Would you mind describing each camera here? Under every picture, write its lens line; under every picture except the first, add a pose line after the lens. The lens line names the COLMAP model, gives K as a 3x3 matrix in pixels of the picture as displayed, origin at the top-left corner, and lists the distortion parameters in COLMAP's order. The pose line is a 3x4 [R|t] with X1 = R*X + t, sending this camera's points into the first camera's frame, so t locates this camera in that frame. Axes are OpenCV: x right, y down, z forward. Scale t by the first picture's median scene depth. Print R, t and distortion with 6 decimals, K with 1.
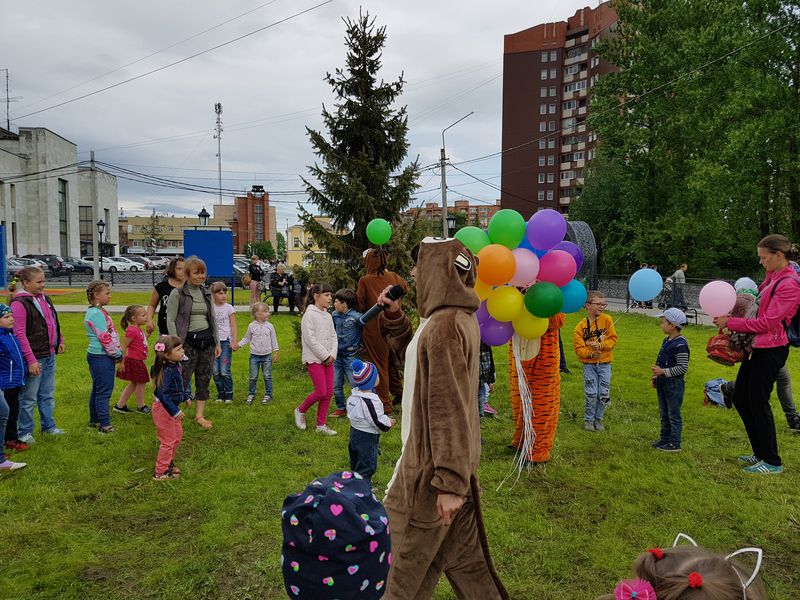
lens RADIAL K [[618.0, 0, 385.0], [0, 618.0, 310.5], [0, 0, 1]] dist [0.075747, -0.105547]
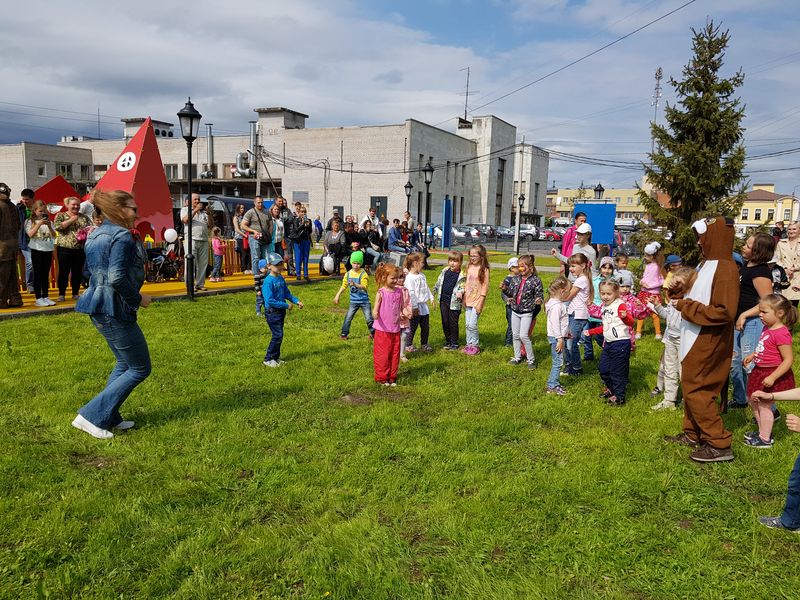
lens RADIAL K [[618.5, 0, 402.7], [0, 618.5, 309.7], [0, 0, 1]] dist [0.076280, -0.132750]
pose [[0.806627, 0.099314, -0.582657, 0.038491], [-0.073751, 0.994990, 0.067496, 0.005016], [0.586441, -0.011472, 0.809910, -0.049135]]
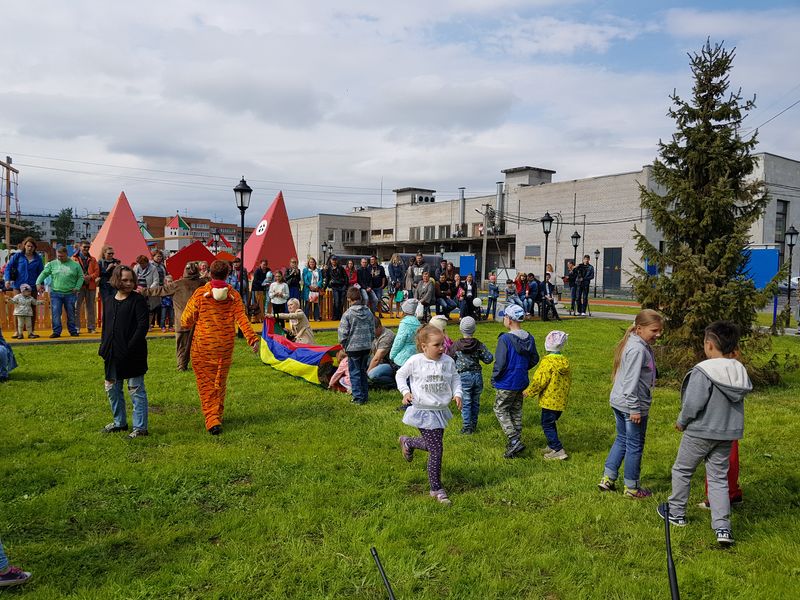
lens RADIAL K [[618.0, 0, 385.0], [0, 618.0, 310.5], [0, 0, 1]] dist [0.075747, -0.105547]
pose [[0.440099, 0.058430, -0.896046, 0.112406], [-0.089802, 0.995742, 0.020824, 0.000115], [0.893448, 0.071302, 0.443472, 0.014182]]
